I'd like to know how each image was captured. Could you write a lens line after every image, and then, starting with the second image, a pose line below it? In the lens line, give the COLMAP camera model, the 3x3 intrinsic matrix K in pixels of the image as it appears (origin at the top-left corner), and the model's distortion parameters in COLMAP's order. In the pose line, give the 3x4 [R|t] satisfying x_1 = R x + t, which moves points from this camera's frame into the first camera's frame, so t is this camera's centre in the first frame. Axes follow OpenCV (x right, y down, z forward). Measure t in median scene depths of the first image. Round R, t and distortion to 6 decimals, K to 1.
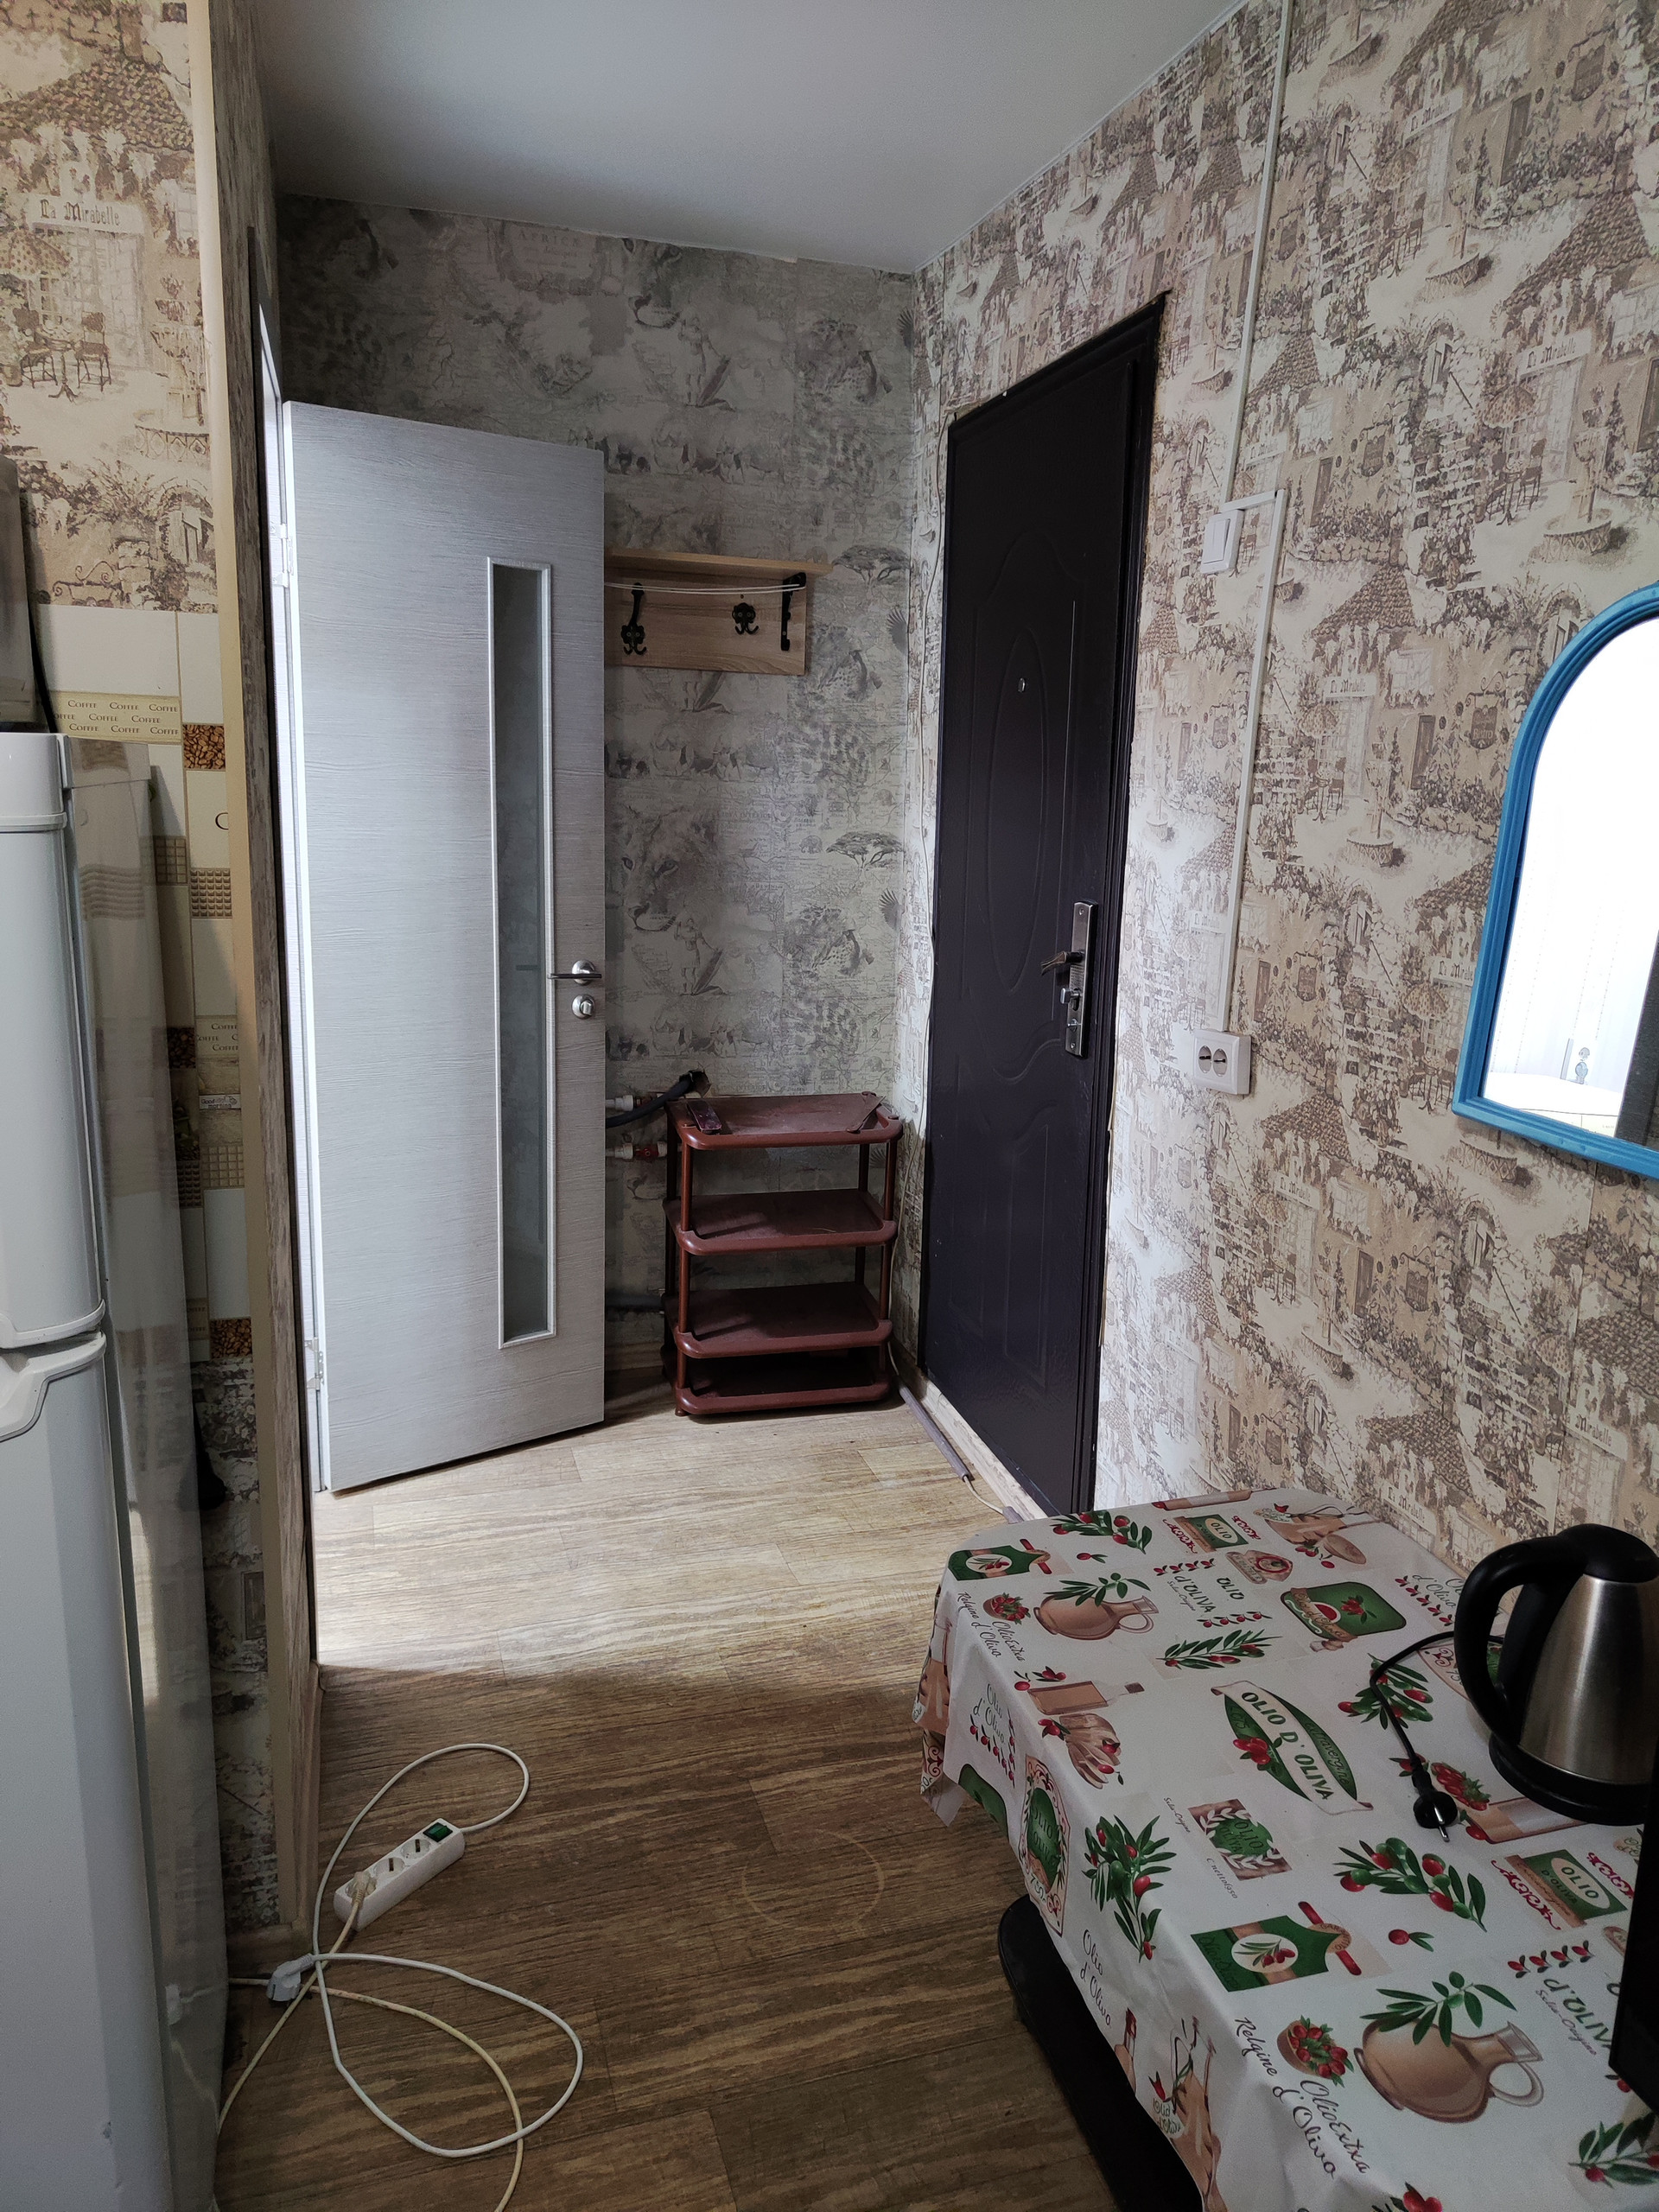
lens RADIAL K [[1541.3, 0, 831.6], [0, 1541.3, 1093.7], [0, 0, 1]] dist [0.008170, -0.002109]
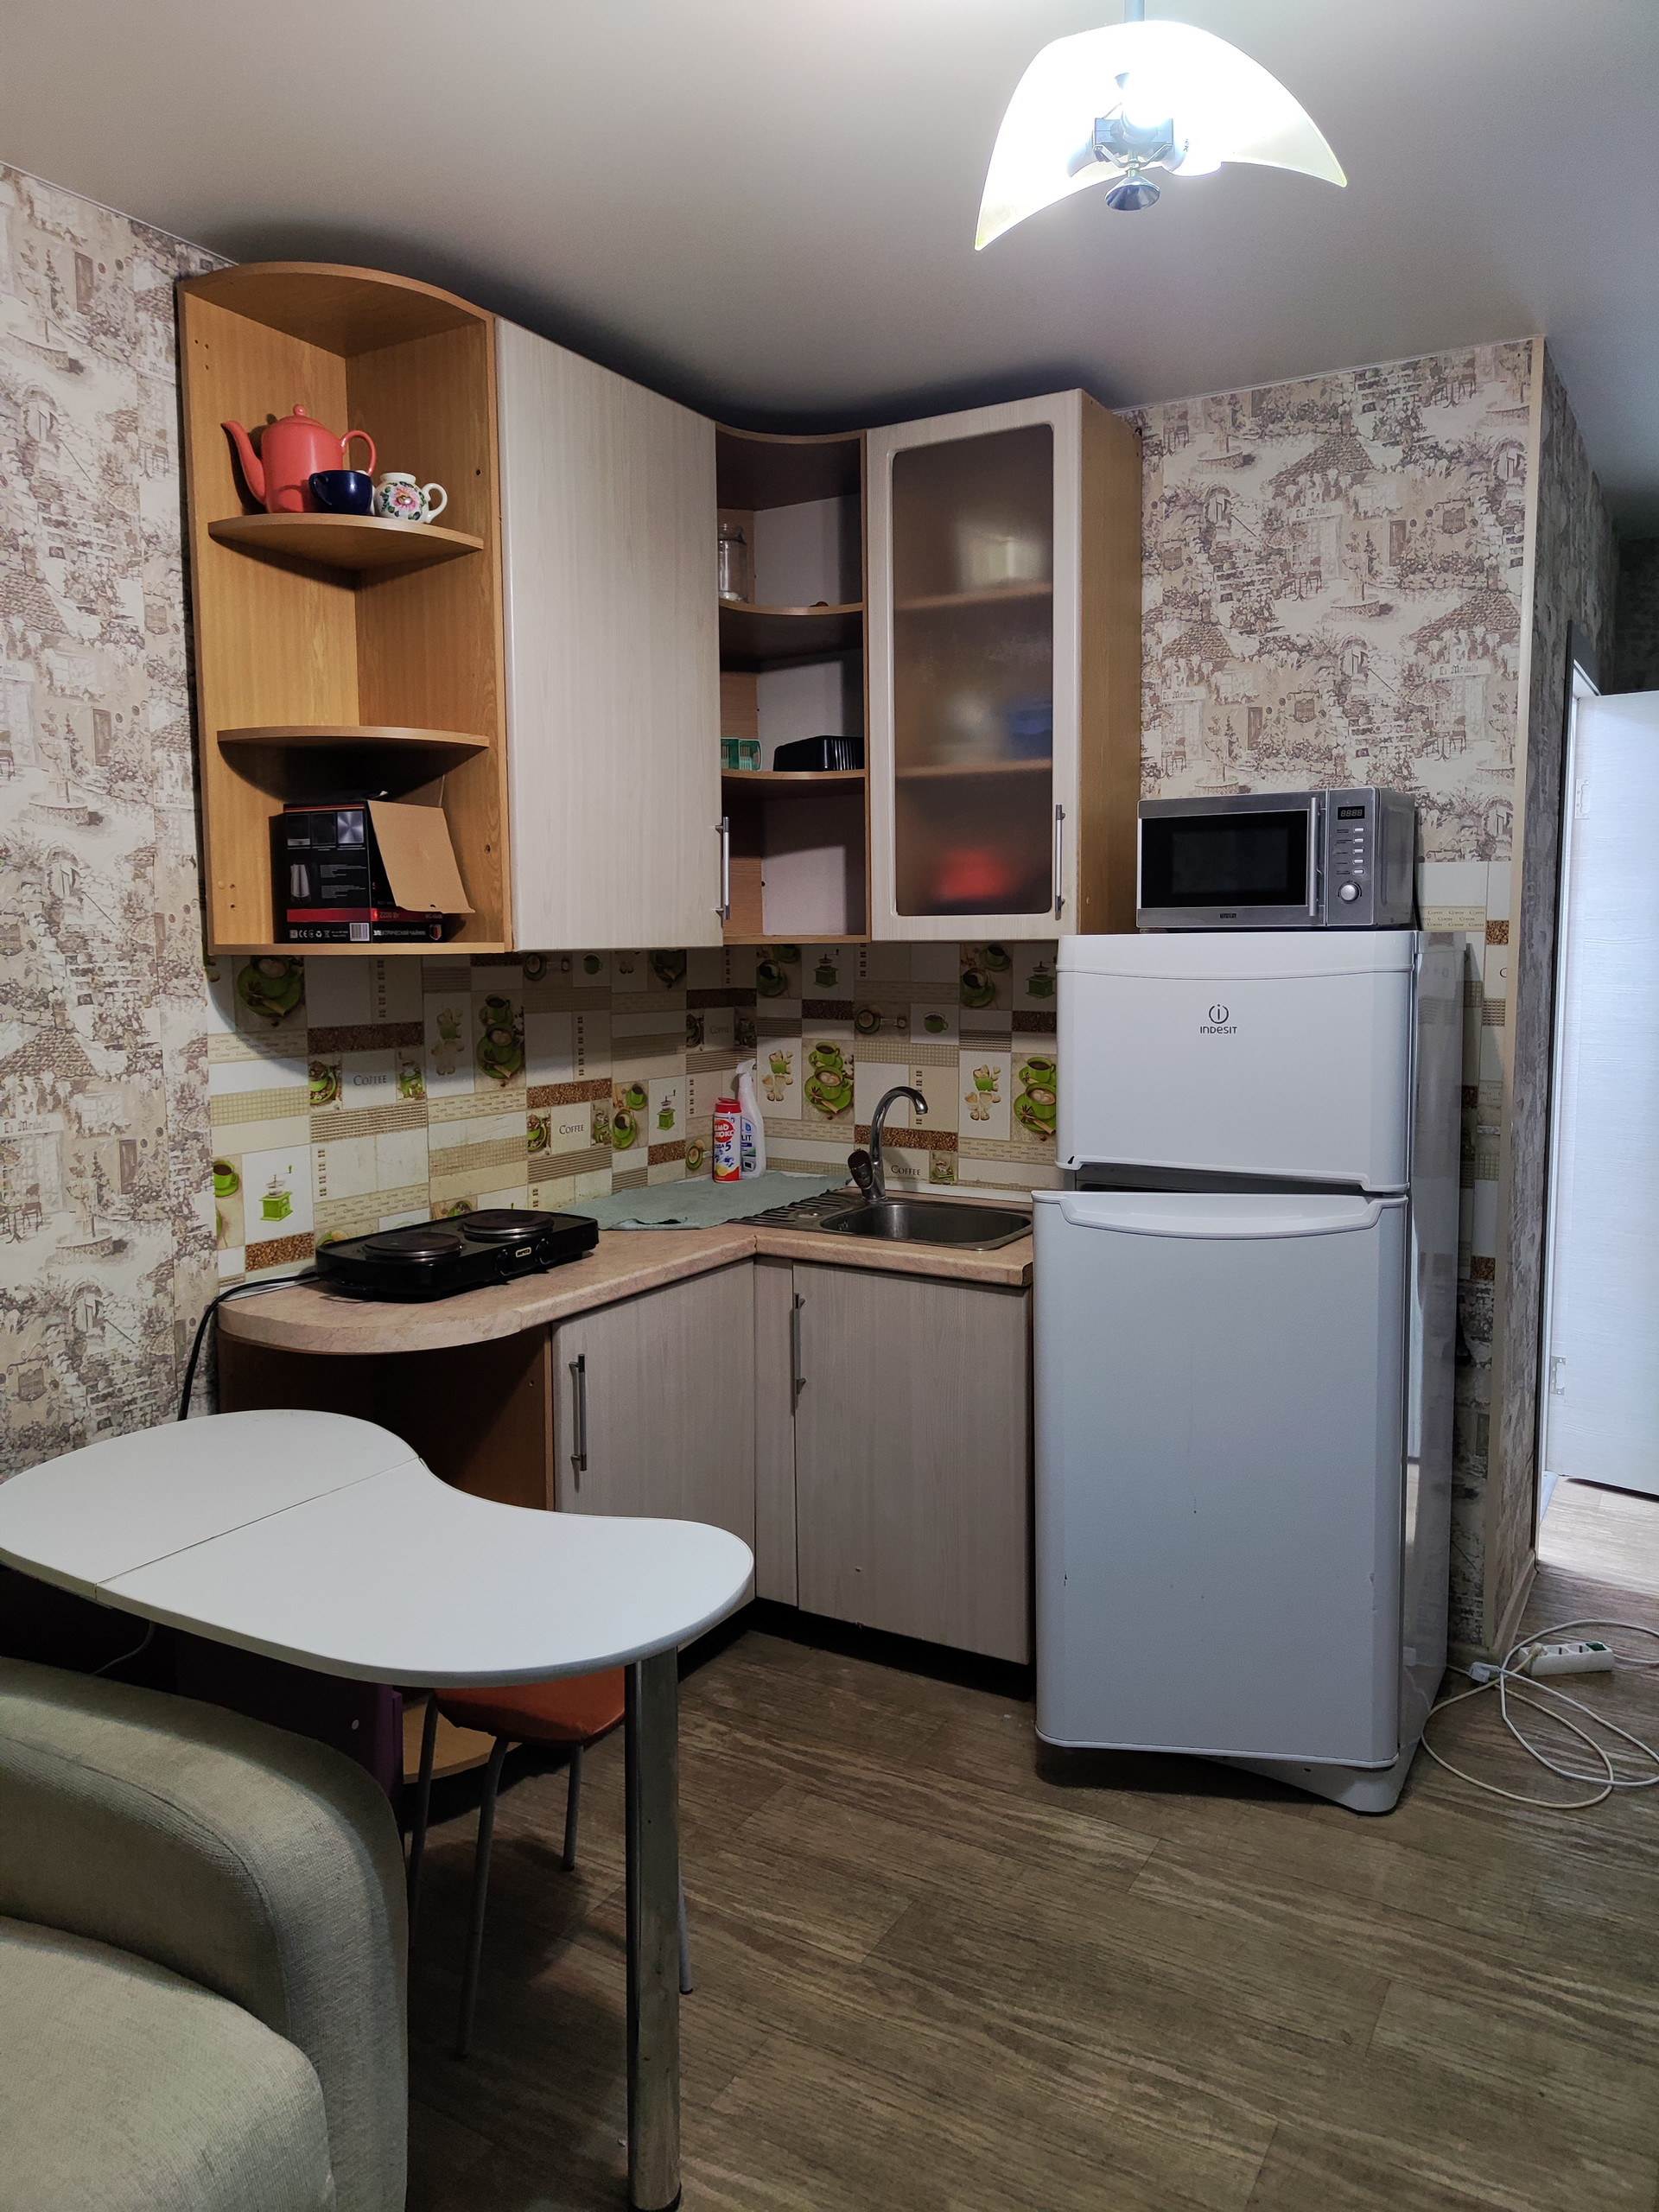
lens RADIAL K [[1541.3, 0, 823.5], [0, 1541.3, 1094.9], [0, 0, 1]] dist [0.008170, -0.002109]
pose [[0.670082, 0.042209, -0.741086, 0.419474], [-0.123486, 0.990809, -0.055223, 0.164506], [0.731943, 0.128518, 0.669135, -0.777742]]
